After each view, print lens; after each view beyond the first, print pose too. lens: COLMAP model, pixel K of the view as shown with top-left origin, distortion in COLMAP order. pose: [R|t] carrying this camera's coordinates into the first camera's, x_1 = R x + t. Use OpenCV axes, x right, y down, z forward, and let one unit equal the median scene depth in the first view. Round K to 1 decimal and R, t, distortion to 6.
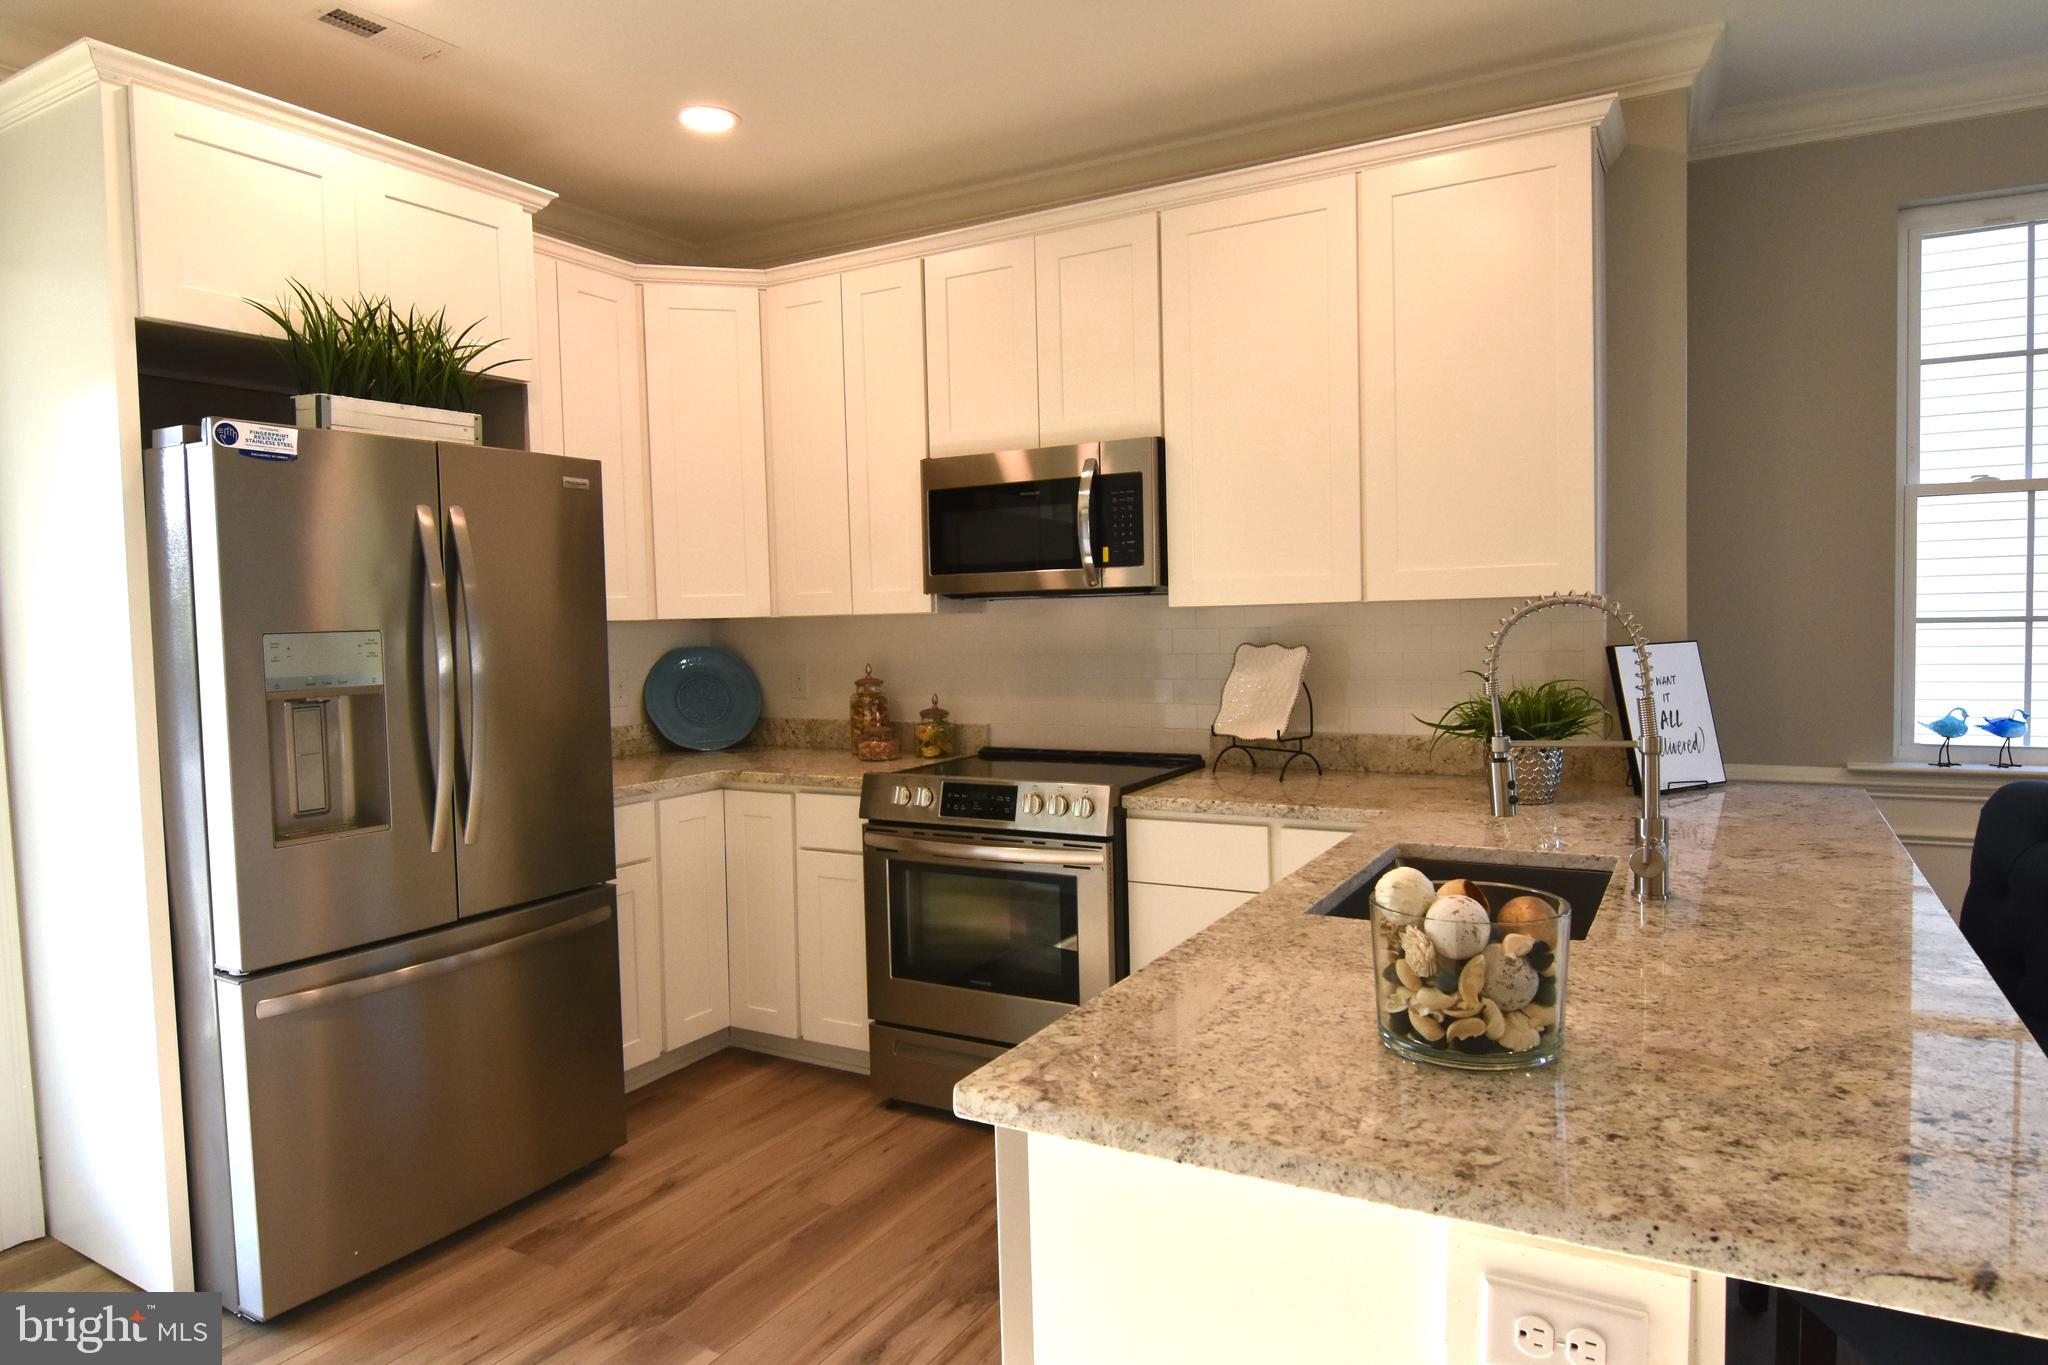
lens RADIAL K [[1242.9, 0, 1041.8], [0, 1242.9, 684.4], [0, 0, 1]] dist [-0.003357, -0.015535]
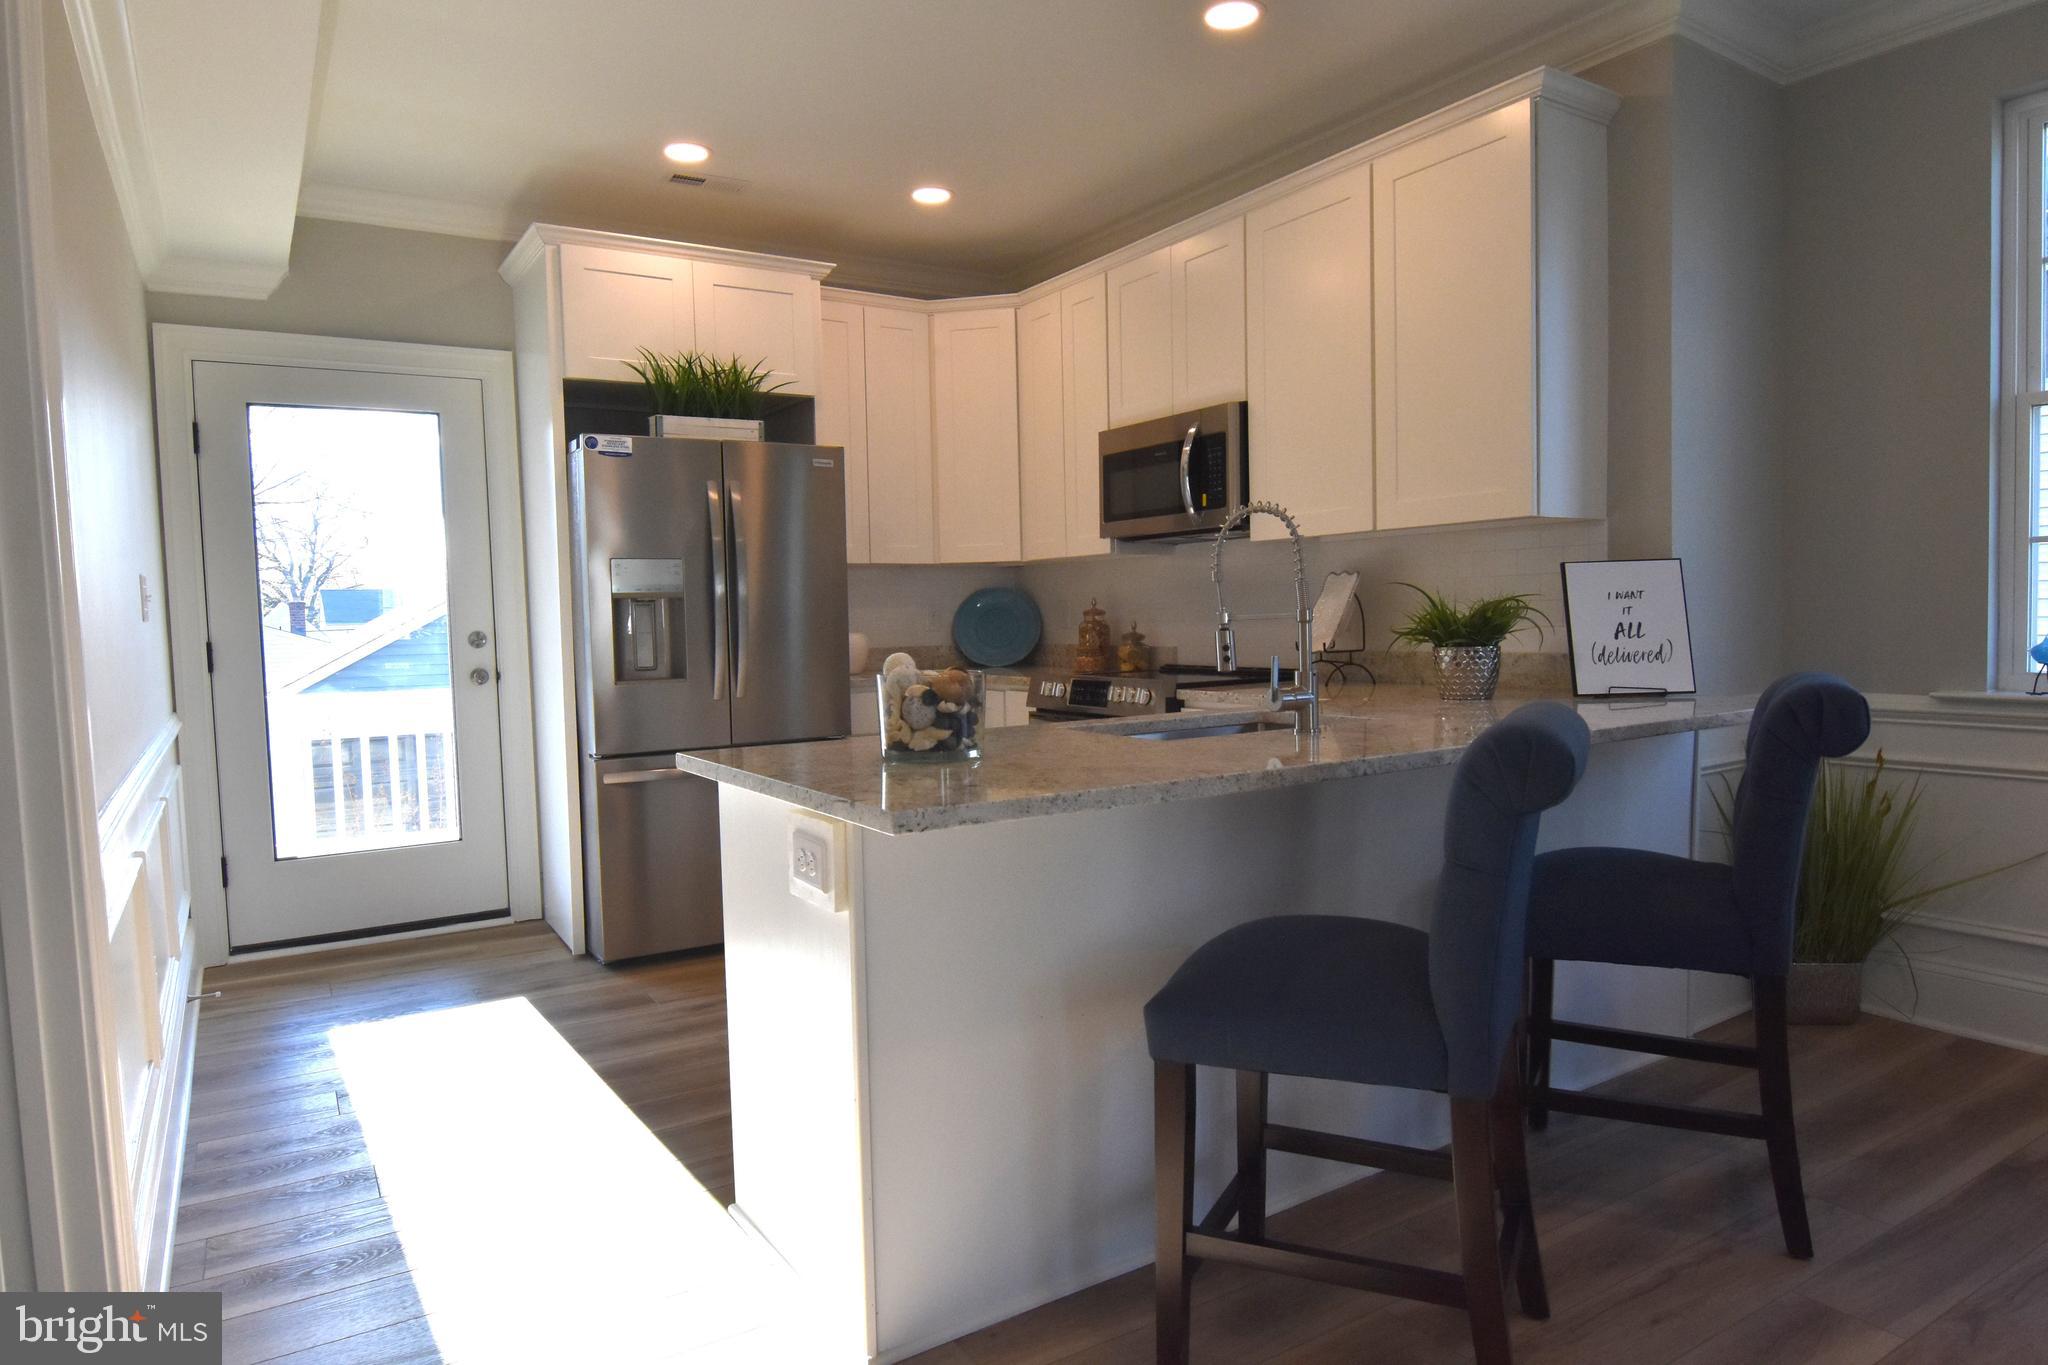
lens RADIAL K [[1242.9, 0, 1035.3], [0, 1242.9, 690.6], [0, 0, 1]] dist [-0.003357, -0.015535]
pose [[0.883369, 0.033732, -0.467463, 0.495512], [-0.025438, 0.999387, 0.024045, 0.060181], [0.467988, -0.009349, 0.883686, -0.173062]]
